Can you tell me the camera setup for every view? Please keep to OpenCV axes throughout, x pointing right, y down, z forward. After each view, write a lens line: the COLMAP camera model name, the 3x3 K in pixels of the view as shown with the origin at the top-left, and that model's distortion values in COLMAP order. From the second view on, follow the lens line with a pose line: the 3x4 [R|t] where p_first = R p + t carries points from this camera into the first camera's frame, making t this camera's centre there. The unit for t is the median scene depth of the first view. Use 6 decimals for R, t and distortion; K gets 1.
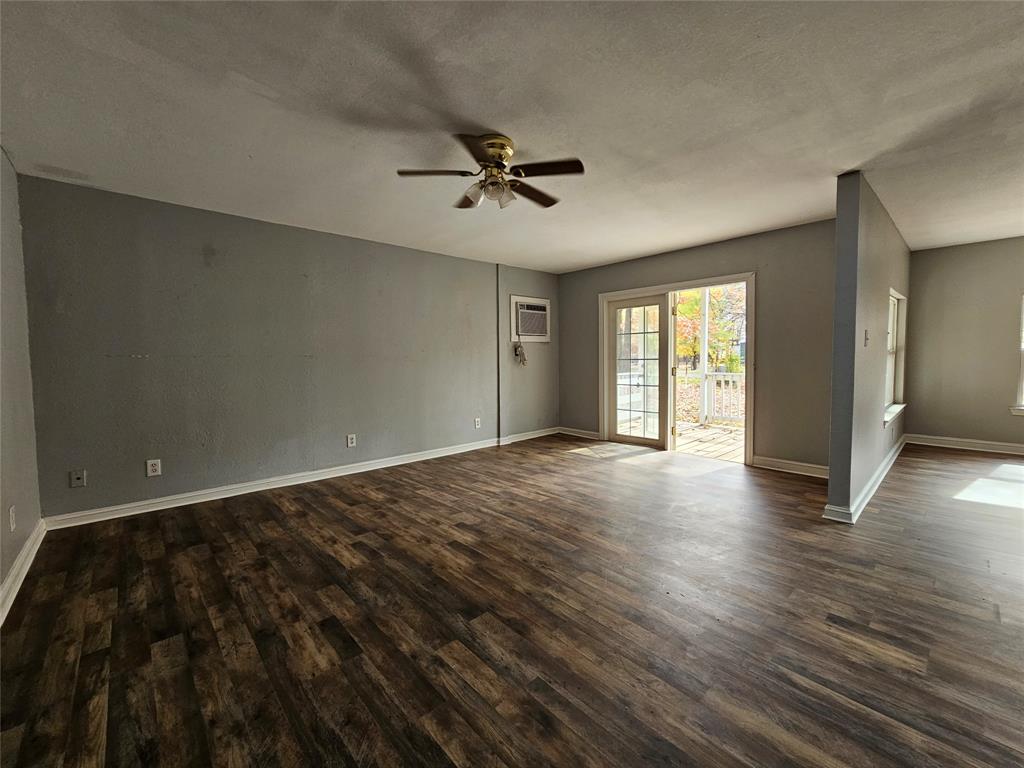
lens RADIAL K [[419.8, 0, 513.0], [0, 419.8, 382.3], [0, 0, 1]] dist [-0.000445, -0.000512]
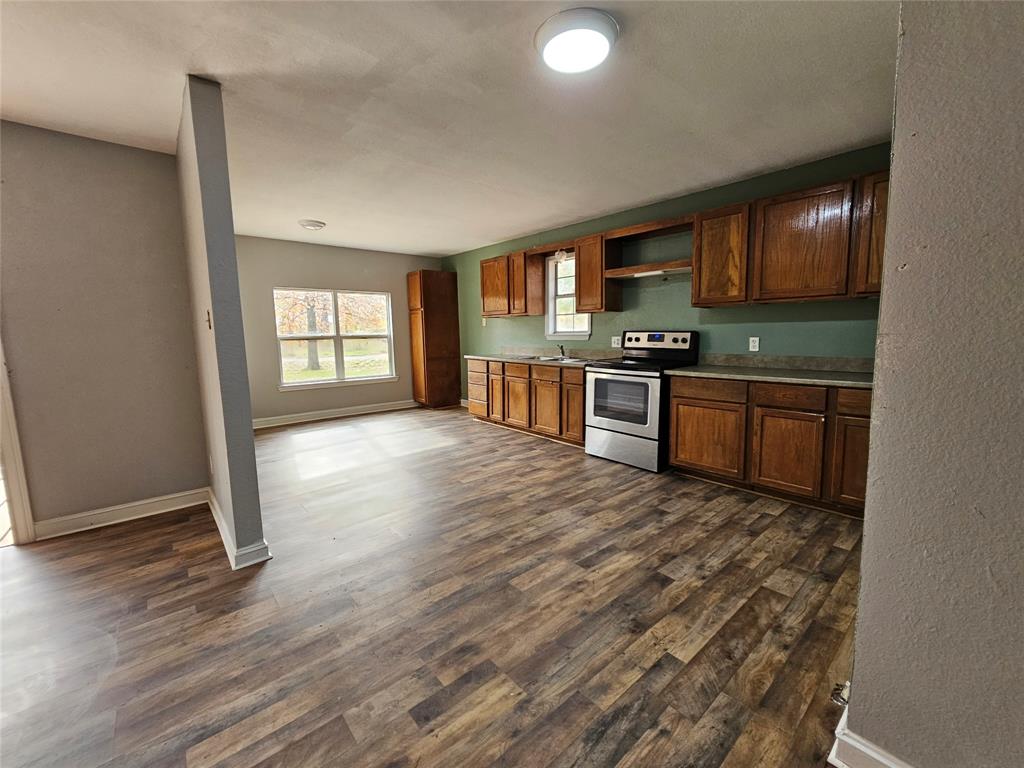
lens RADIAL K [[419.8, 0, 510.6], [0, 419.8, 379.9], [0, 0, 1]] dist [-0.000445, -0.000512]
pose [[0.034116, -0.103266, 0.994069, 0.086575], [0.078868, 0.991824, 0.100326, -0.039836], [-0.996301, 0.074978, 0.041981, 0.544529]]
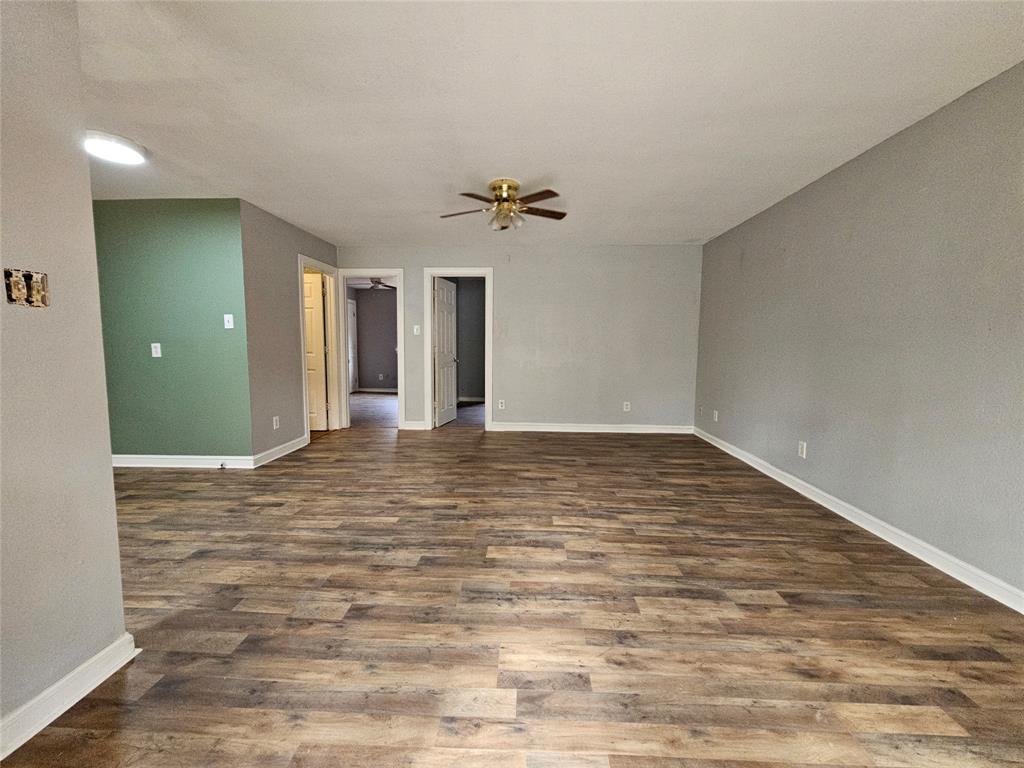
lens RADIAL K [[419.8, 0, 507.7], [0, 419.8, 388.0], [0, 0, 1]] dist [-0.000445, -0.000512]
pose [[-0.713159, 0.076723, -0.696791, 0.858893], [-0.041784, 0.987573, 0.151507, -0.107646], [0.699756, 0.137164, -0.701091, 1.868061]]
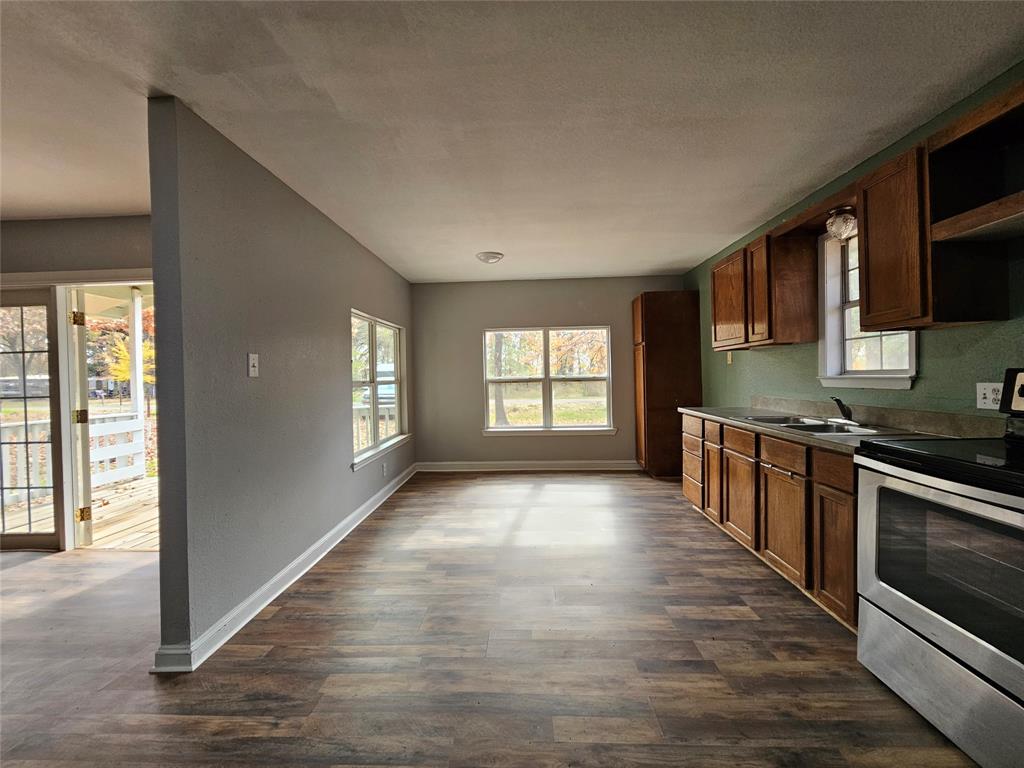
lens RADIAL K [[419.8, 0, 513.6], [0, 419.8, 380.7], [0, 0, 1]] dist [-0.000445, -0.000512]
pose [[0.706195, -0.006618, 0.707986, 0.781537], [0.056907, 0.997252, -0.047441, -0.024047], [-0.705726, 0.073792, 0.704631, 0.242994]]
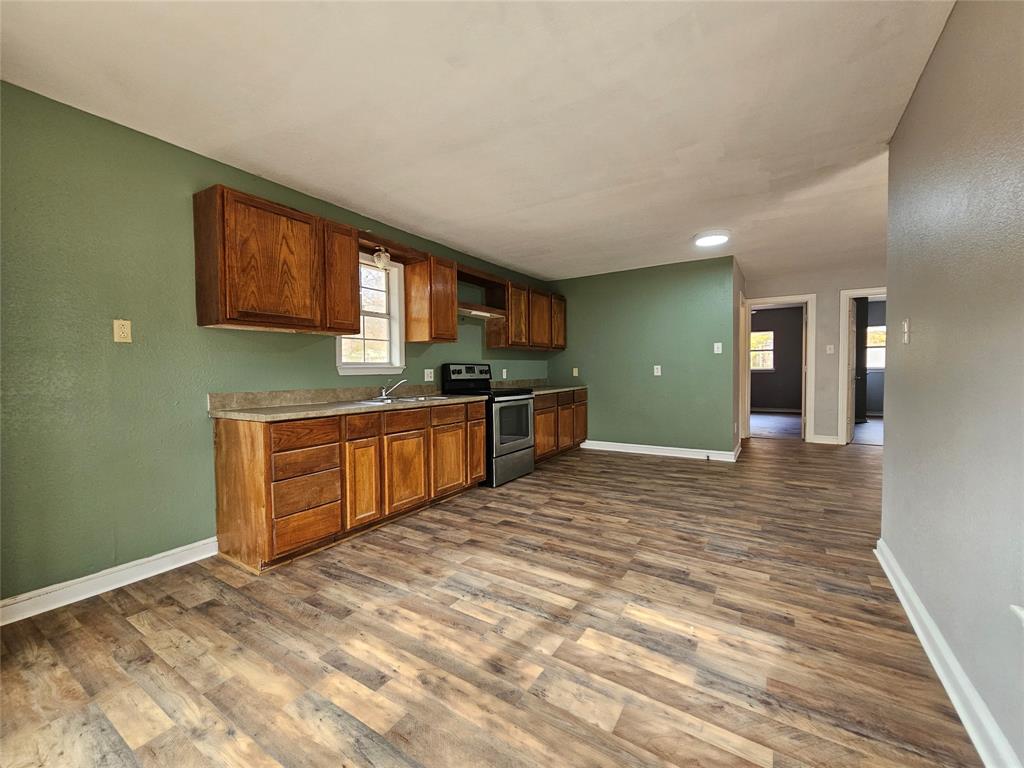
lens RADIAL K [[419.8, 0, 513.3], [0, 419.8, 371.7], [0, 0, 1]] dist [-0.000445, -0.000512]
pose [[-0.967856, 0.026163, -0.250142, 1.901579], [0.009422, 0.997648, 0.067892, -0.104248], [0.251330, 0.063352, -0.965826, 1.778261]]
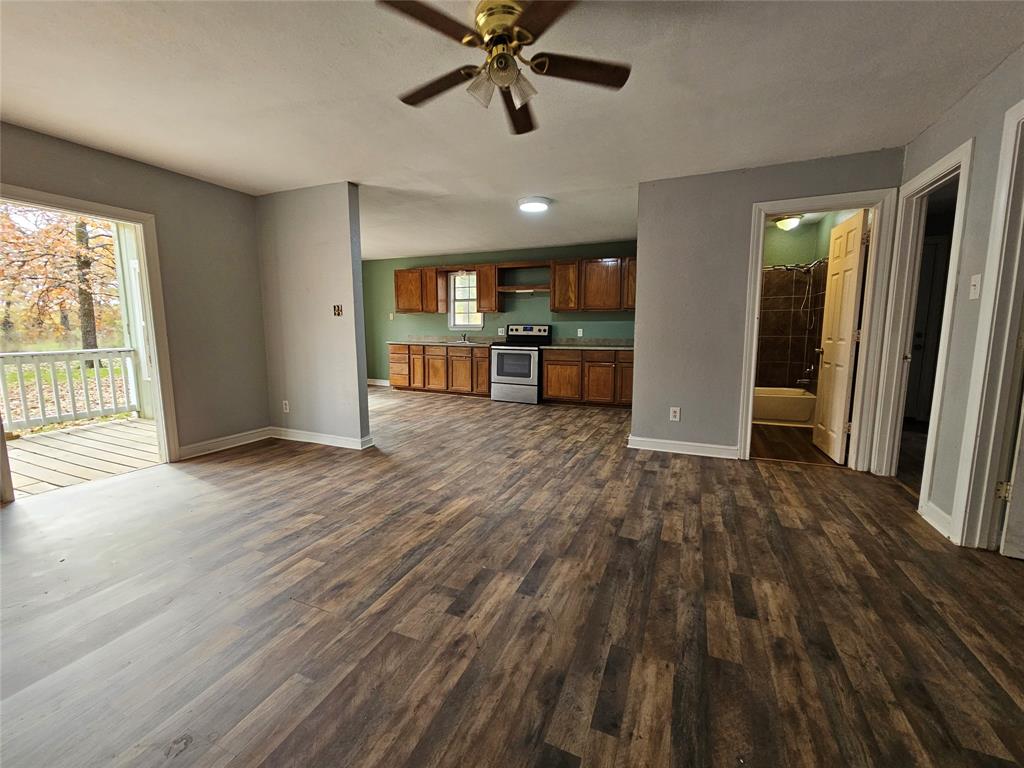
lens RADIAL K [[419.8, 0, 507.3], [0, 419.8, 380.9], [0, 0, 1]] dist [-0.000445, -0.000512]
pose [[-0.396178, -0.103628, 0.912307, -0.694917], [0.061002, 0.988444, 0.138767, -0.047057], [-0.916145, 0.110629, -0.385279, 1.216806]]
